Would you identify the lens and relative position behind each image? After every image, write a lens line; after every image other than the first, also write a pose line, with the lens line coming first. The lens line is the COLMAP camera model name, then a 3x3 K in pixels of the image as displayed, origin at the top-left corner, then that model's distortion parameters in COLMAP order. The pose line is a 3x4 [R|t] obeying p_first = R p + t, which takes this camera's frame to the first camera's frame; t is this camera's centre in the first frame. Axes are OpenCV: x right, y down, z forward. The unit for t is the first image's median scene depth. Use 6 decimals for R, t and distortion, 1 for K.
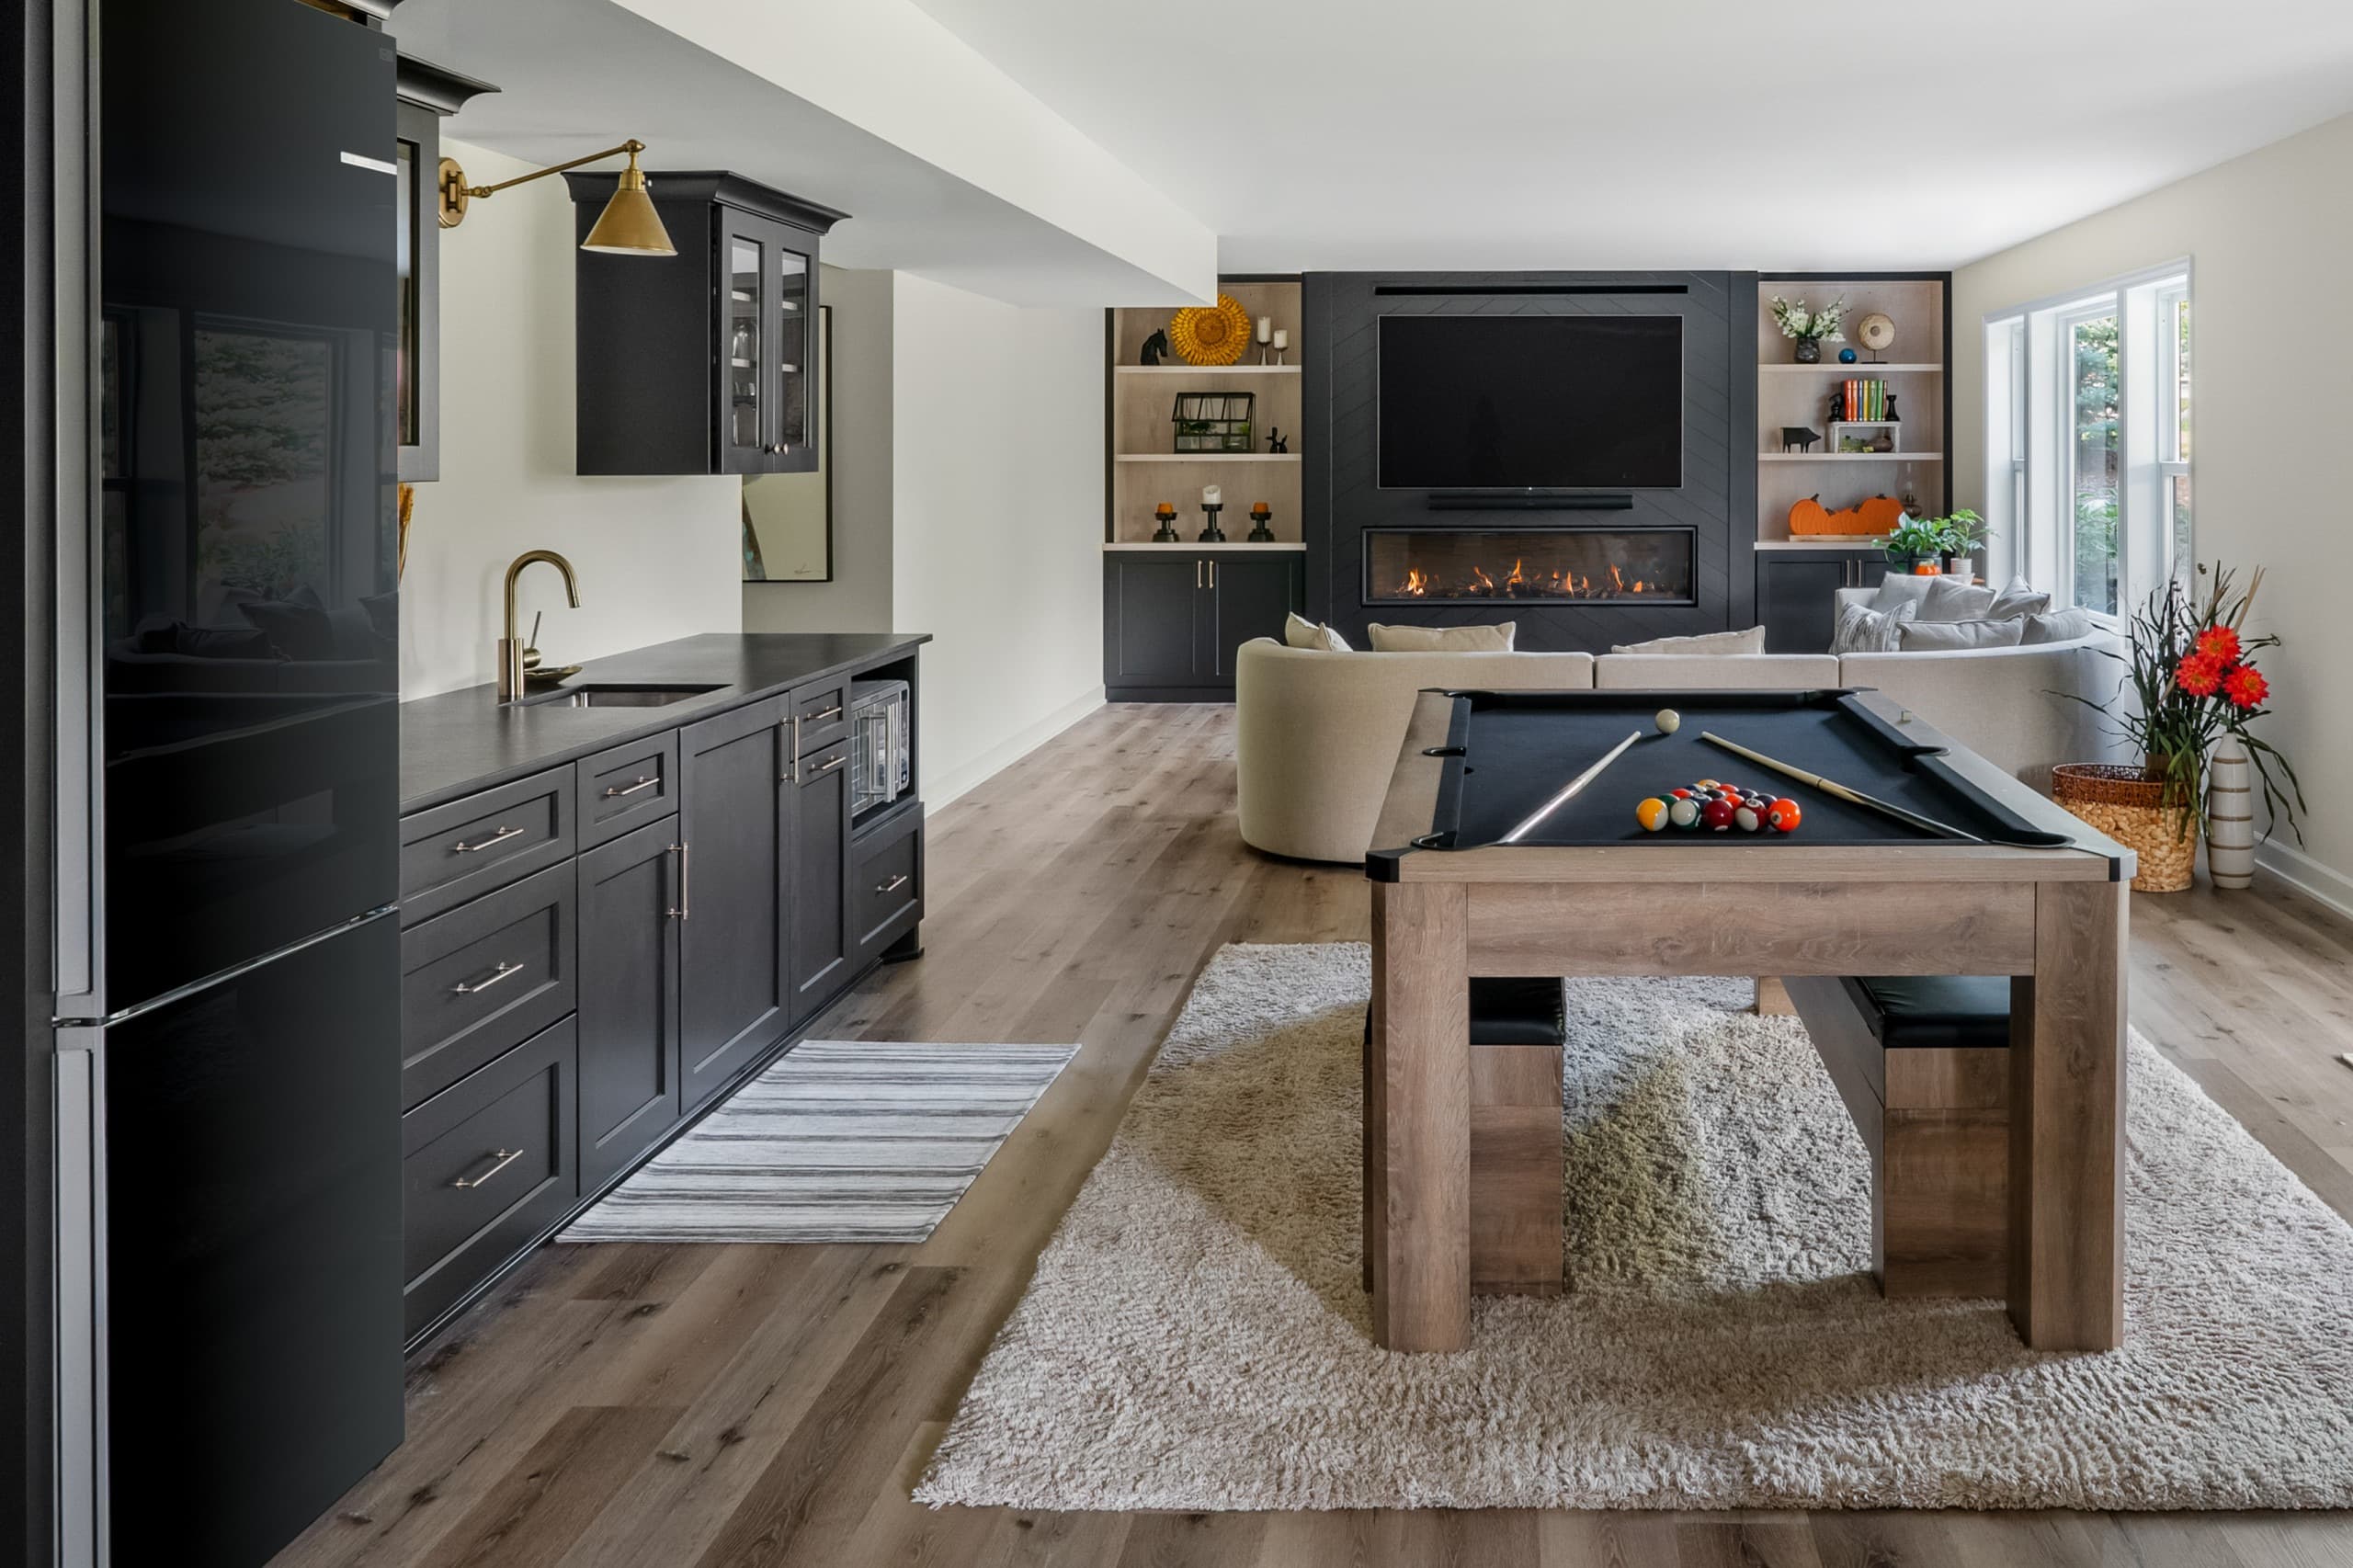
lens RADIAL K [[8884.8, 0, 1513.6], [0, 8884.8, 783.8], [0, 0, 1]] dist [0.005184, 3.933058]
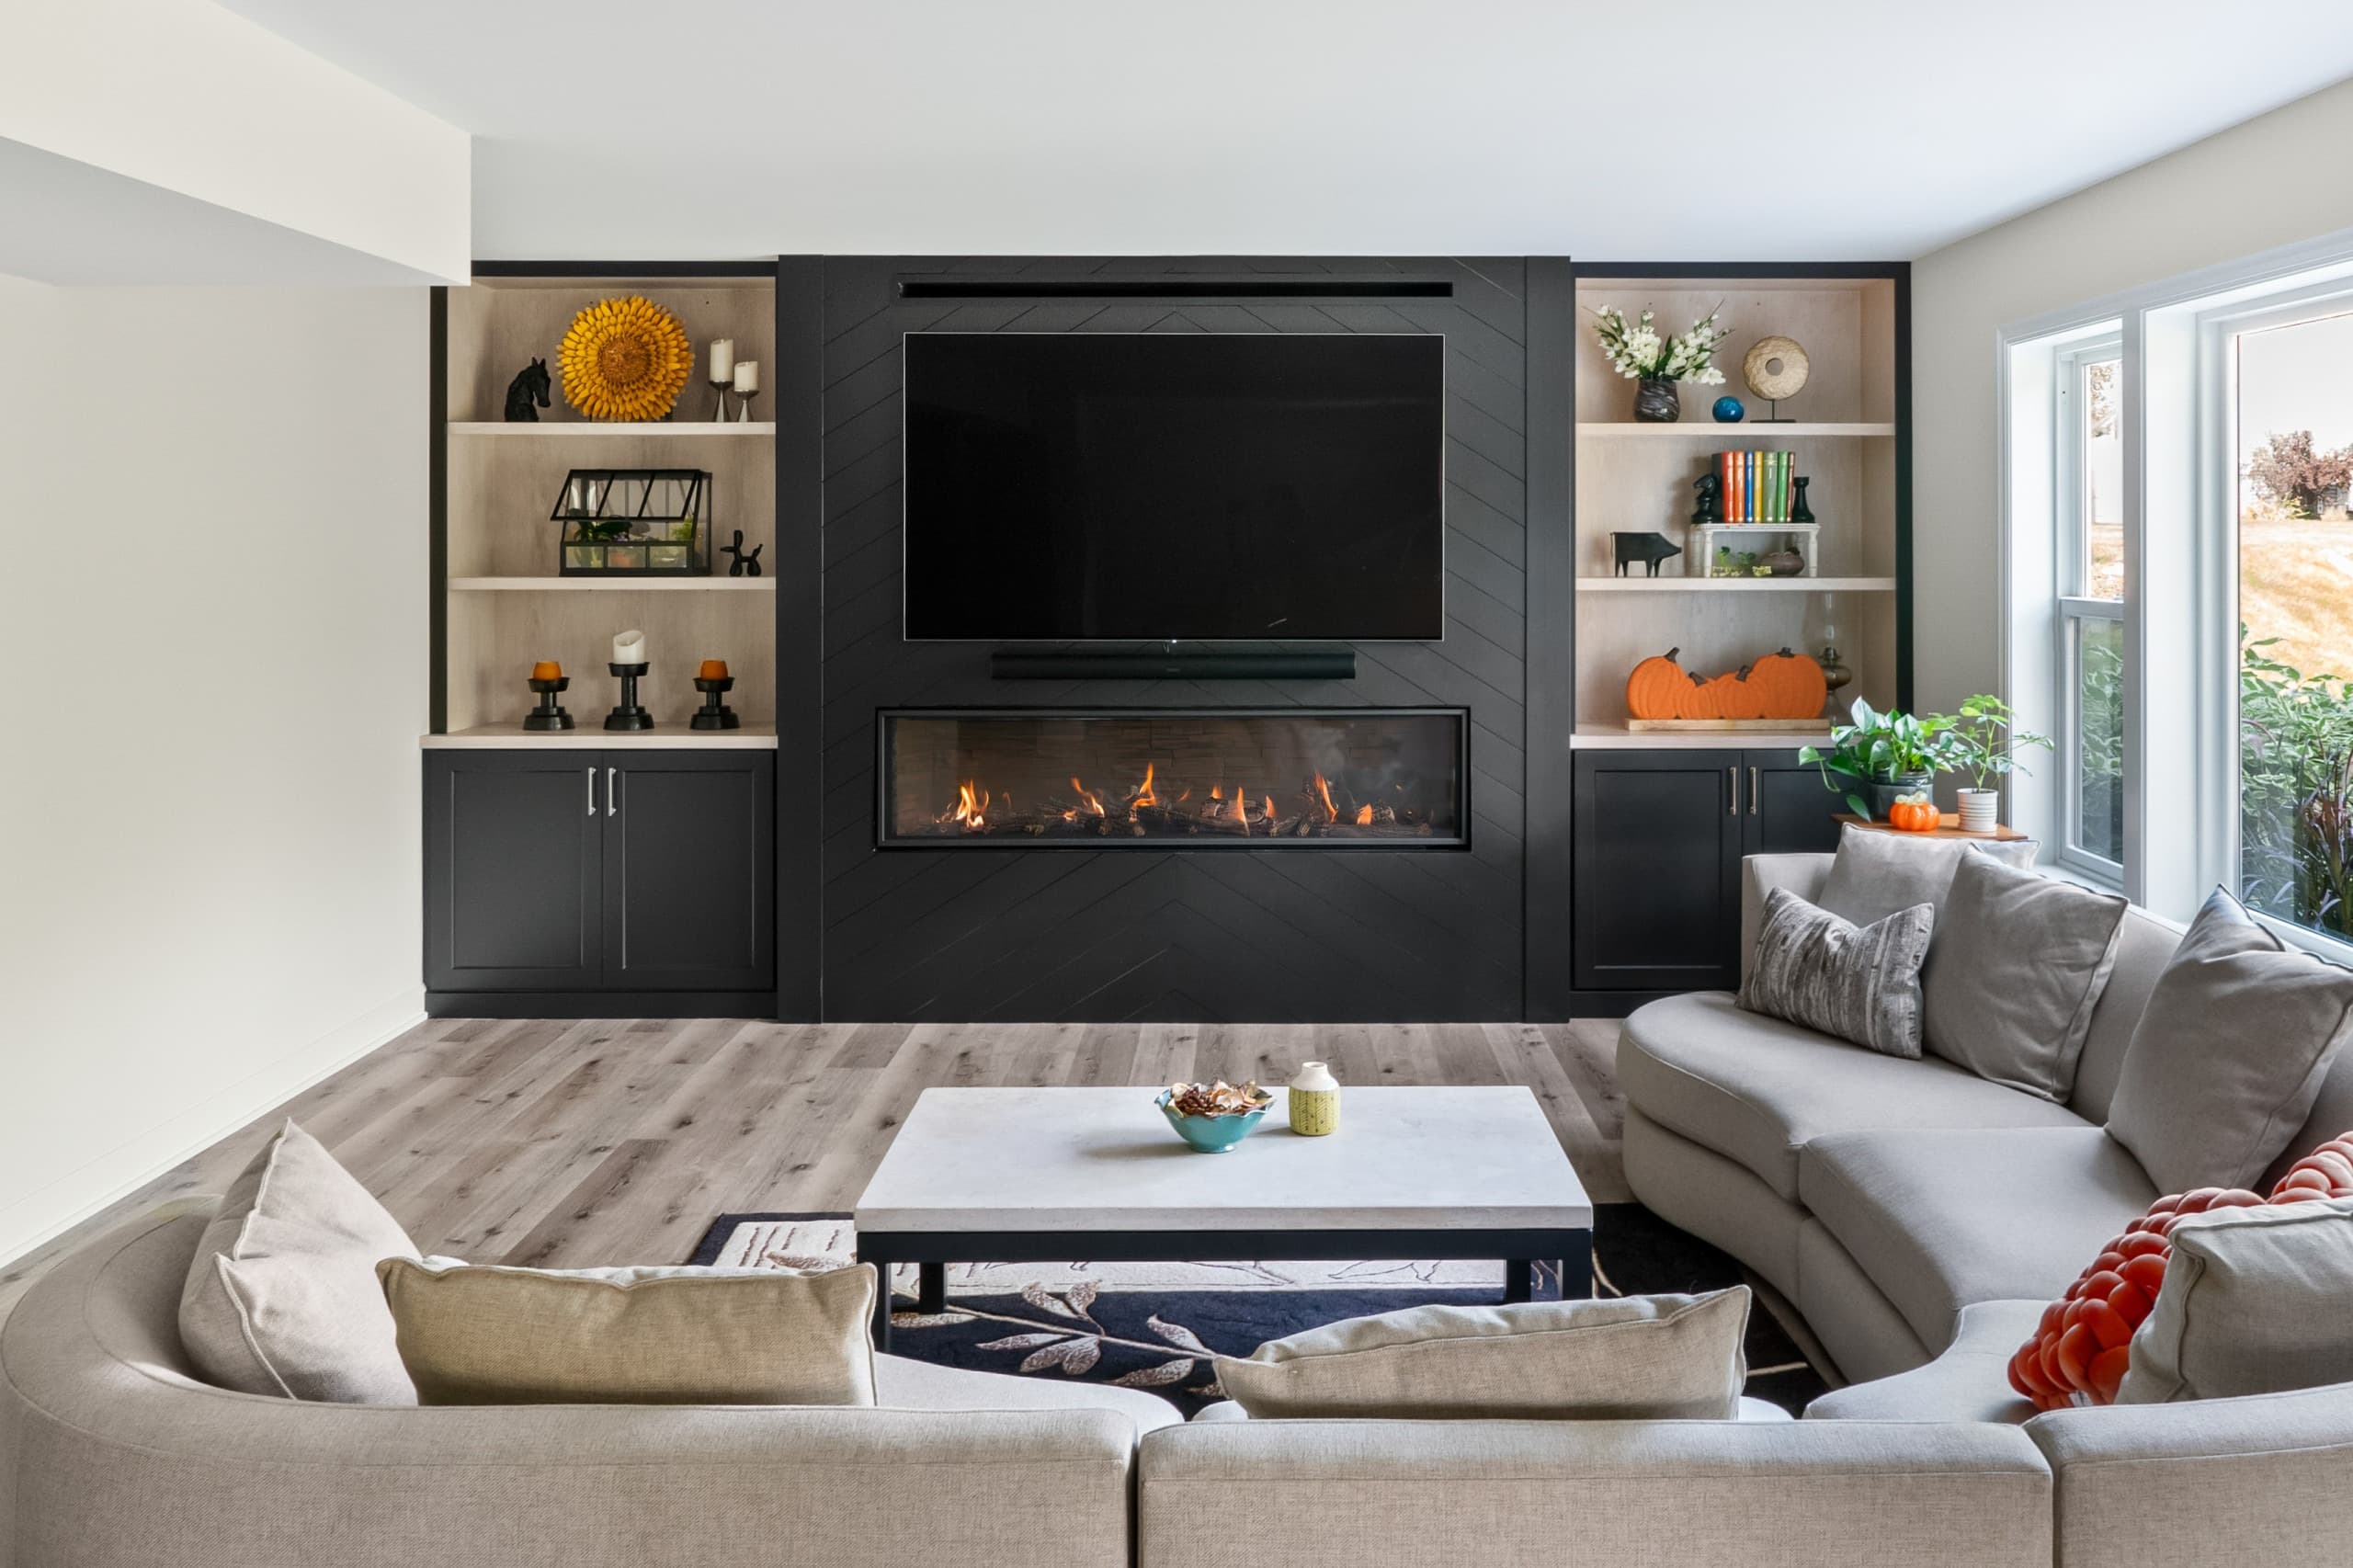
lens RADIAL K [[8884.8, 0, 1513.6], [0, 8884.8, 783.8], [0, 0, 1]] dist [0.005184, 3.933058]
pose [[0.999616, 0.000772, 0.027708, 0.007640], [-0.000514, 0.999956, -0.009337, -0.018455], [-0.027714, 0.009319, 0.999572, 0.424416]]
